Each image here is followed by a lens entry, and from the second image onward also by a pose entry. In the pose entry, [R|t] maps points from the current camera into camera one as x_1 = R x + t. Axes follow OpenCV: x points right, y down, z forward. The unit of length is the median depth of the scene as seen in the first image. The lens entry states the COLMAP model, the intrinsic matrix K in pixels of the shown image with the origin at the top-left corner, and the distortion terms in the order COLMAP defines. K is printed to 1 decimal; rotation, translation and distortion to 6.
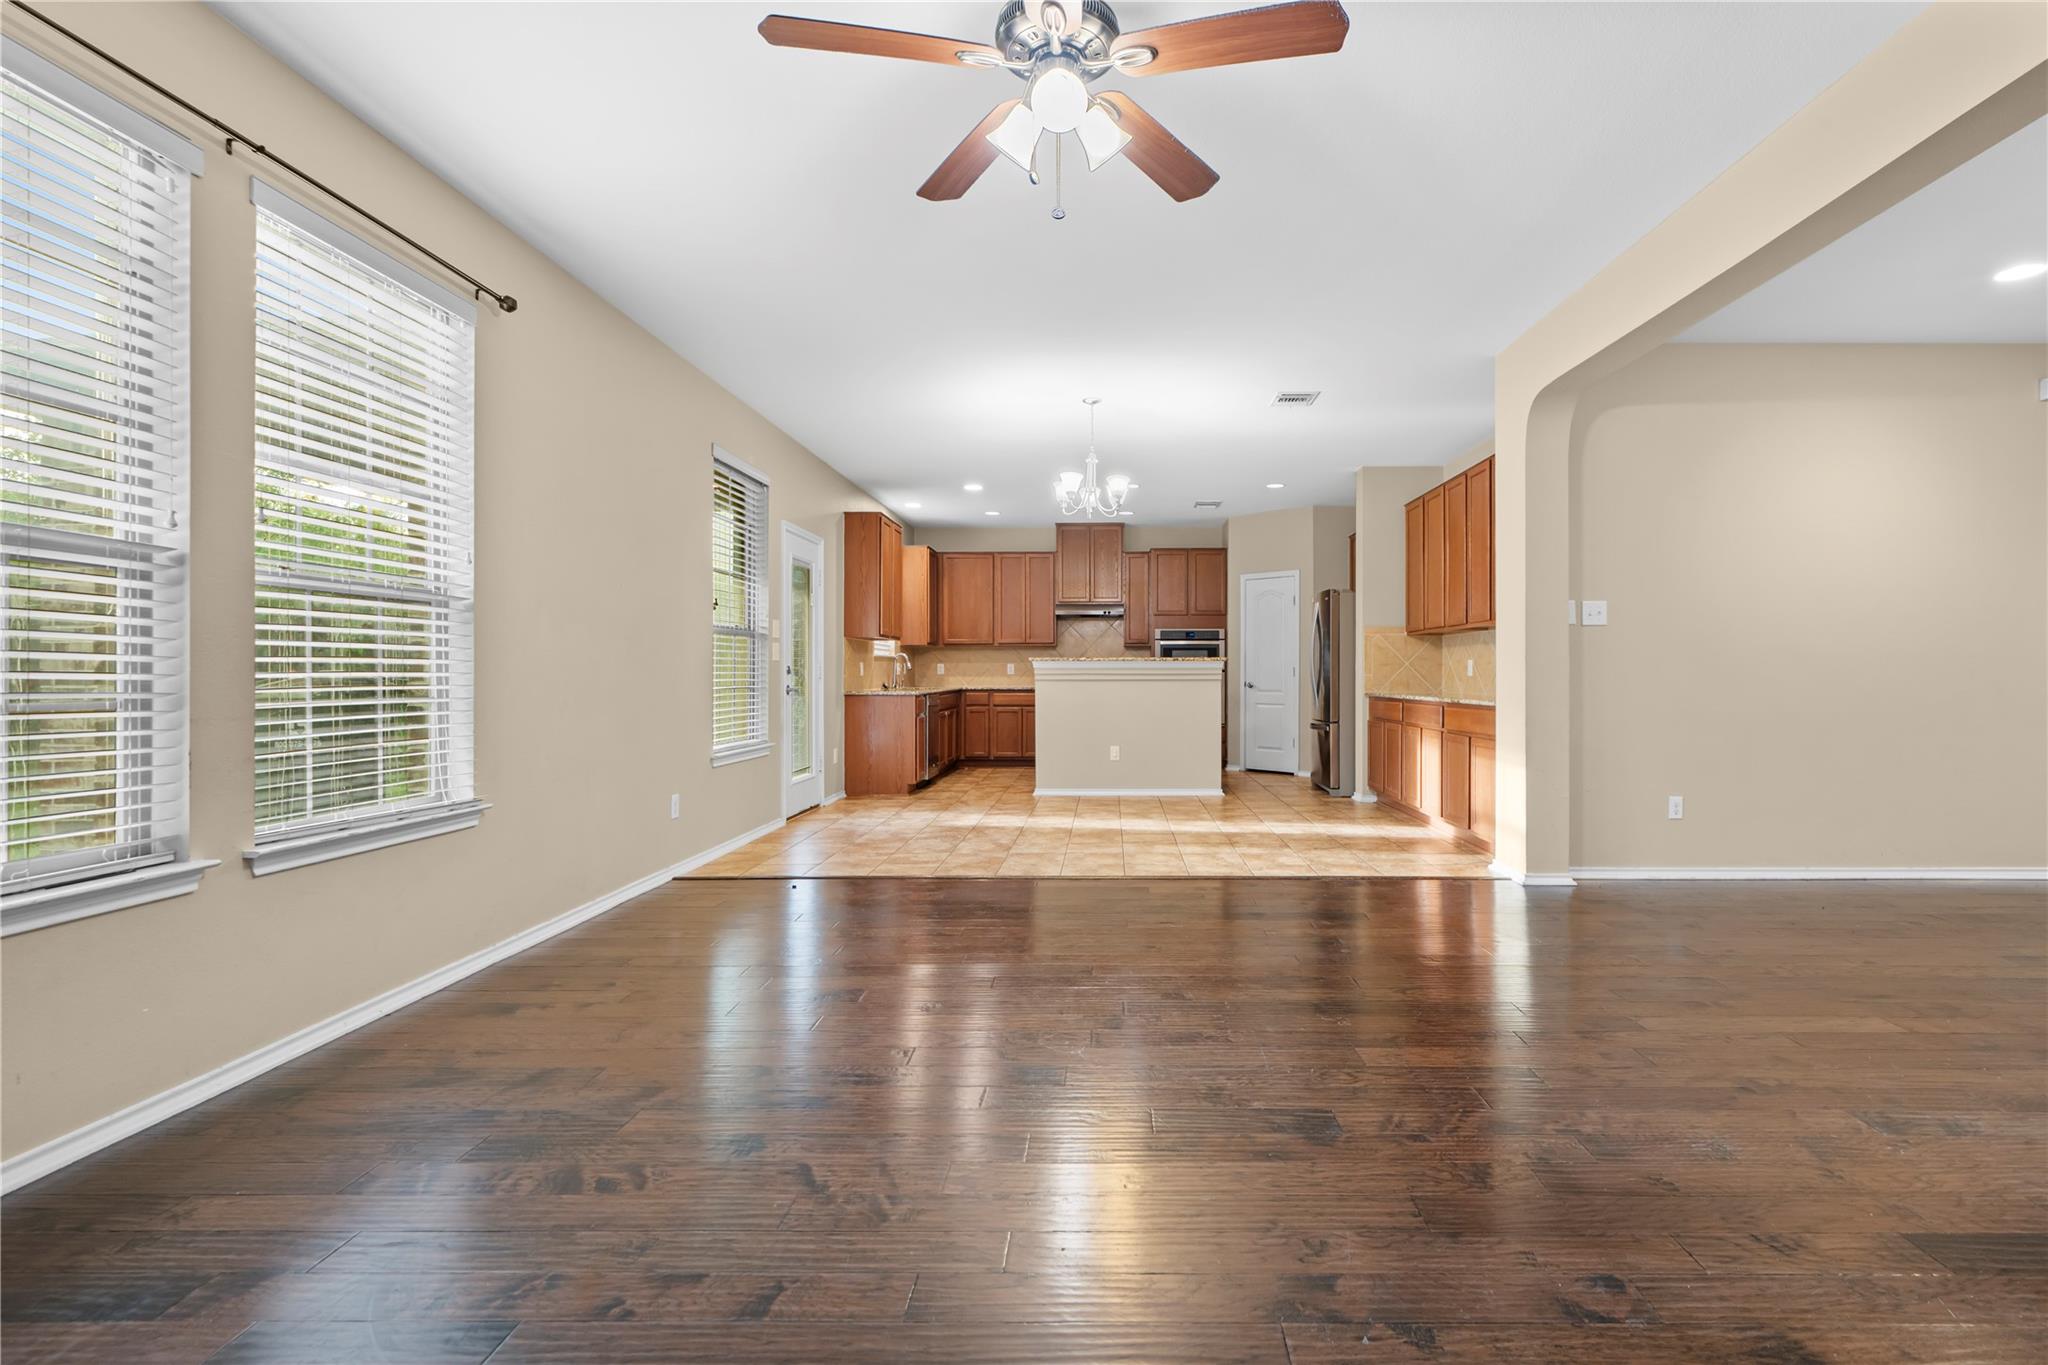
lens RADIAL K [[935.4, 0, 1116.7], [0, 935.4, 683.9], [0, 0, 1]] dist [-0.000609, -0.002361]
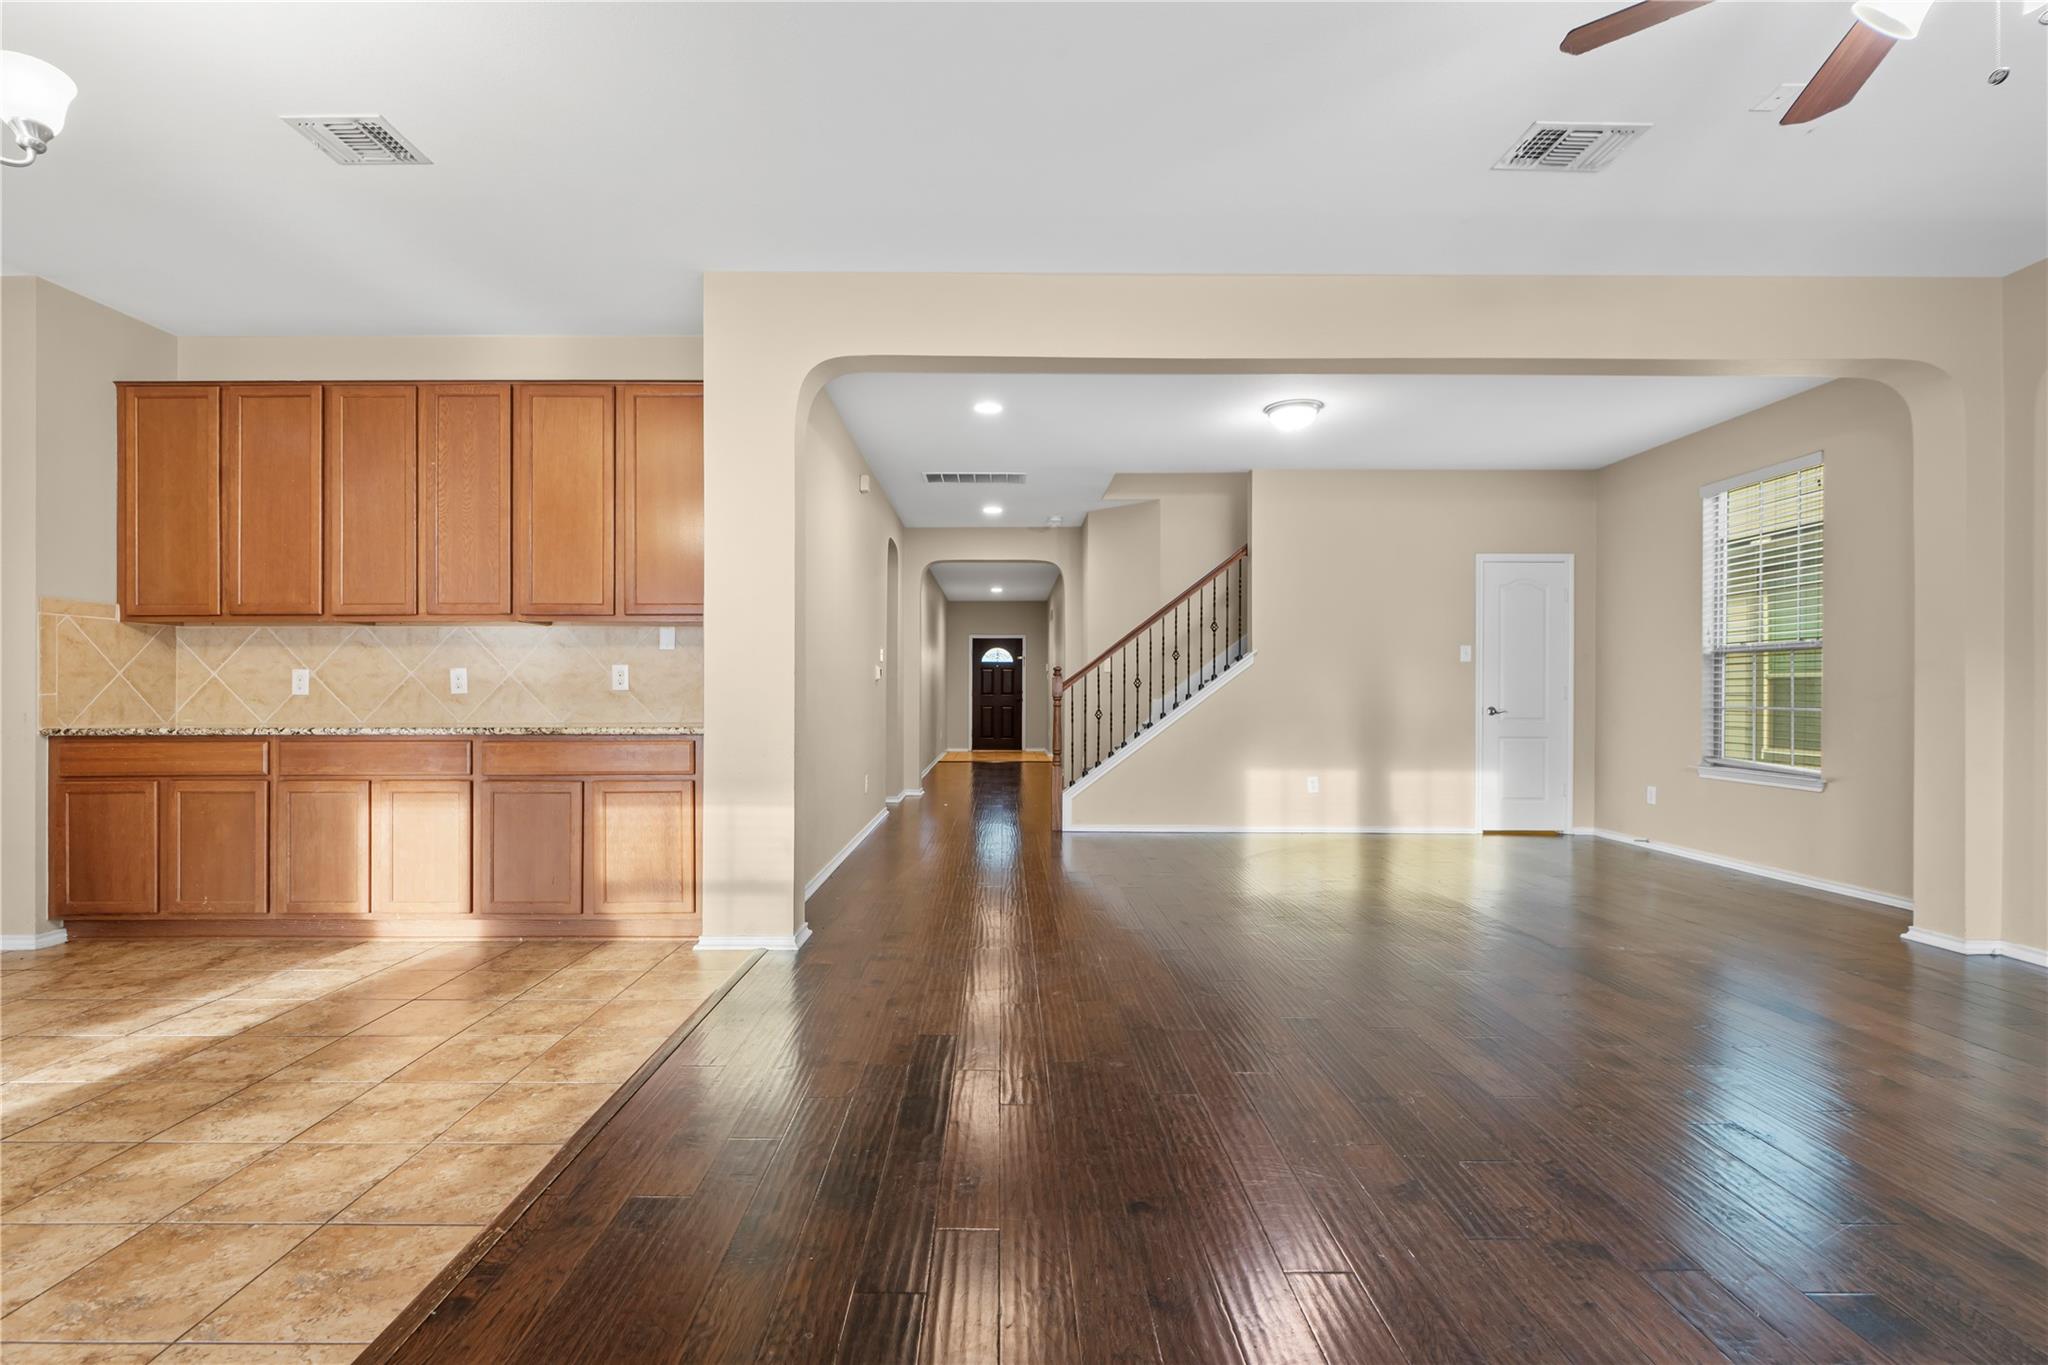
lens RADIAL K [[935.4, 0, 989.9], [0, 935.4, 685.8], [0, 0, 1]] dist [-0.000609, -0.002361]
pose [[0.020373, 0.006060, 0.999774, -0.183470], [0.010393, 0.999926, -0.006273, -0.004294], [-0.999738, 0.010519, 0.020308, 0.395511]]
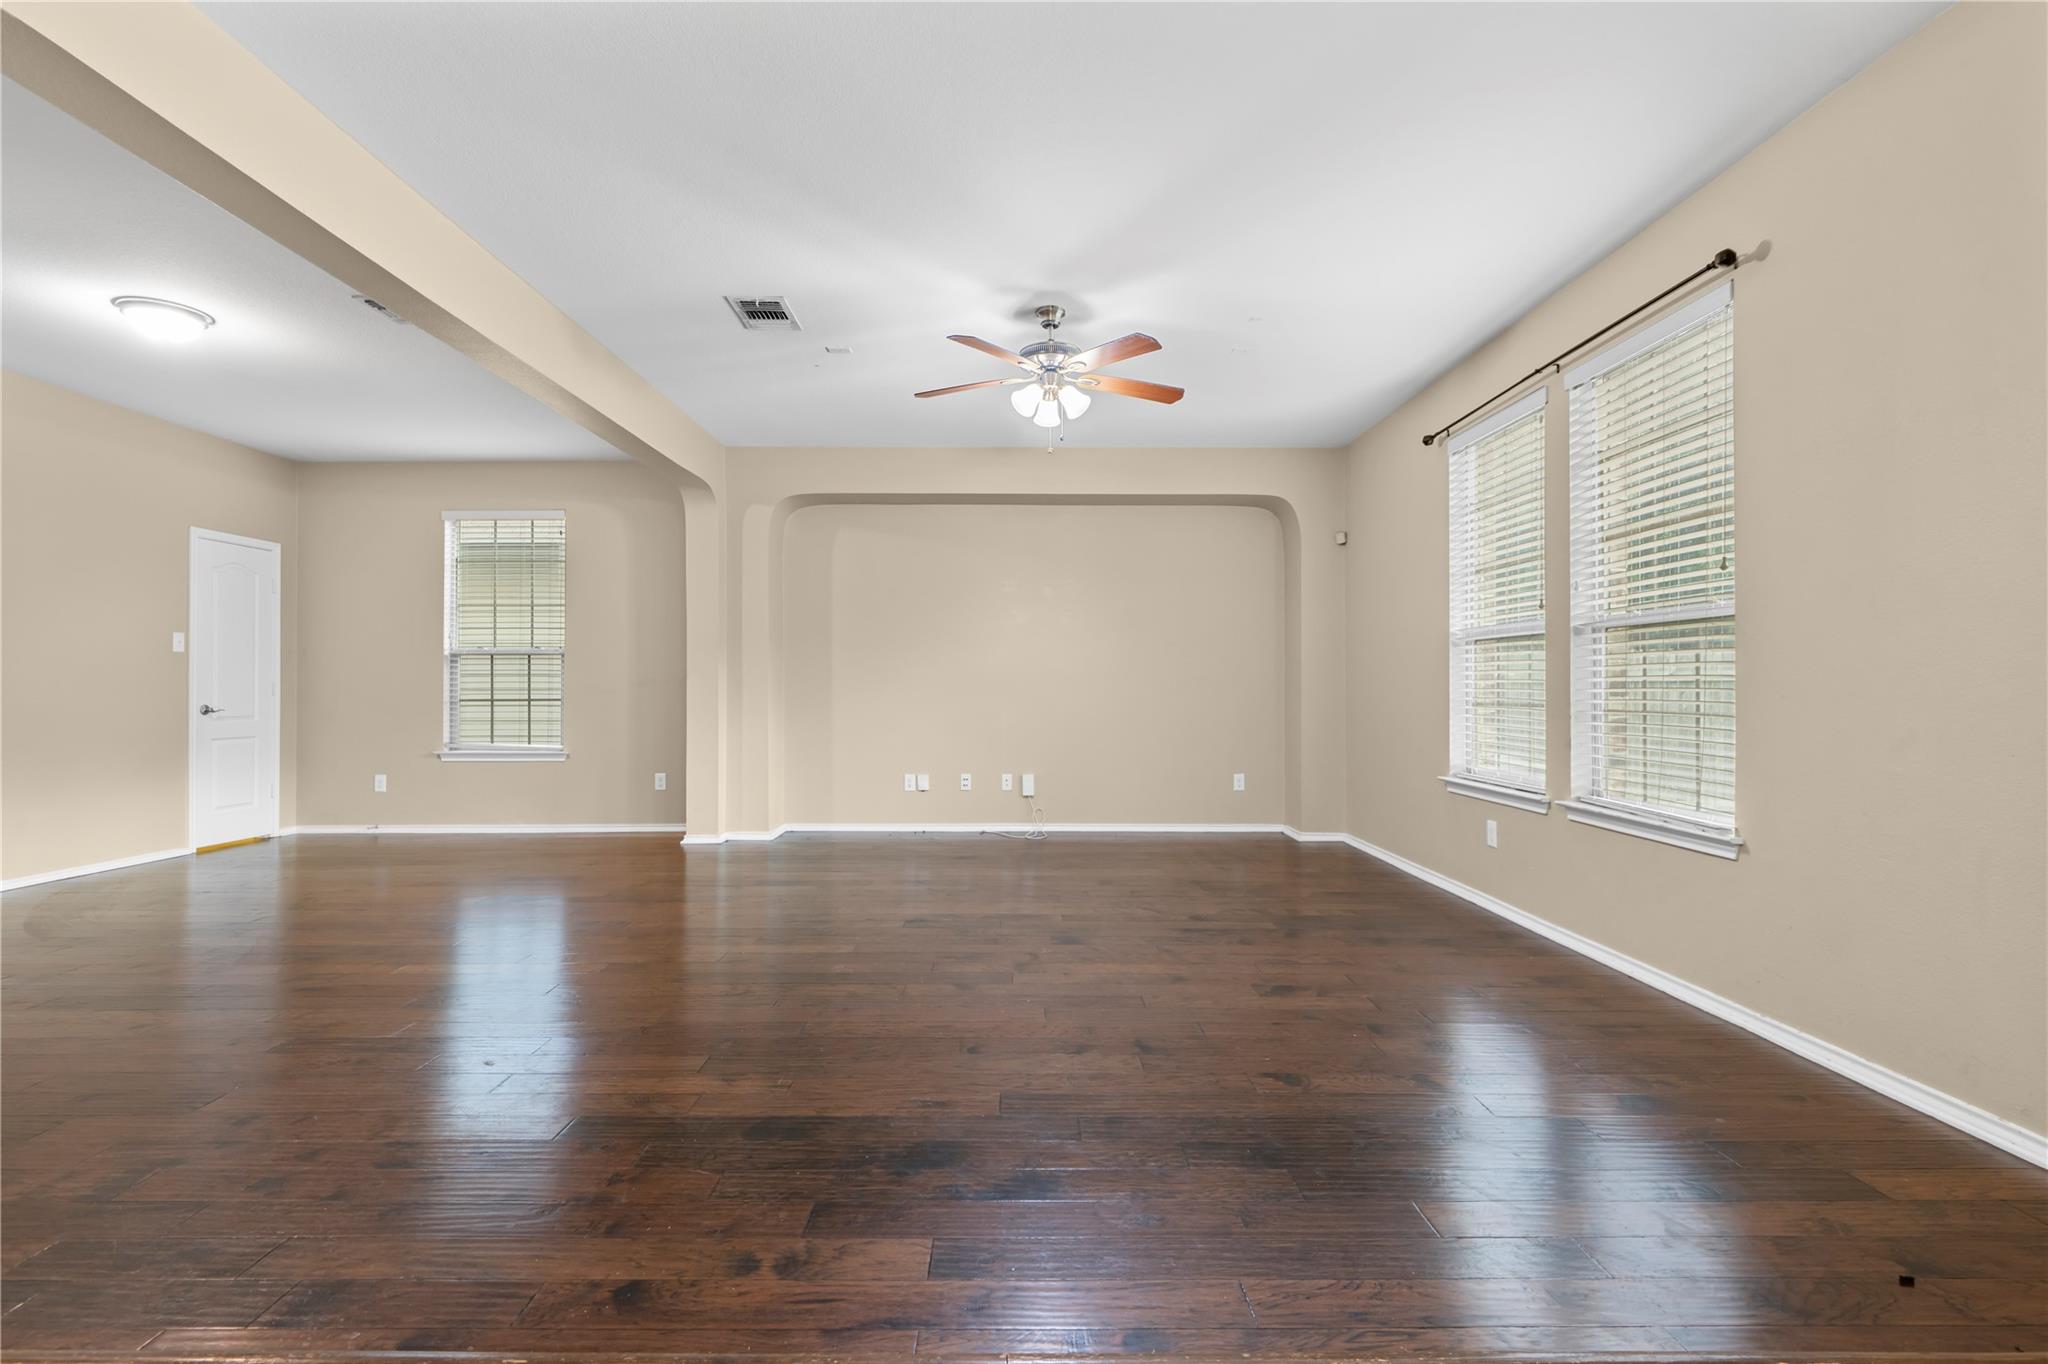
lens RADIAL K [[935.4, 0, 1019.4], [0, 935.4, 675.9], [0, 0, 1]] dist [-0.000609, -0.002361]
pose [[-0.999982, -0.000973, 0.005955, 0.000255], [-0.000975, 0.999999, -0.000382, -0.008523], [-0.005955, -0.000388, -0.999982, 0.653194]]
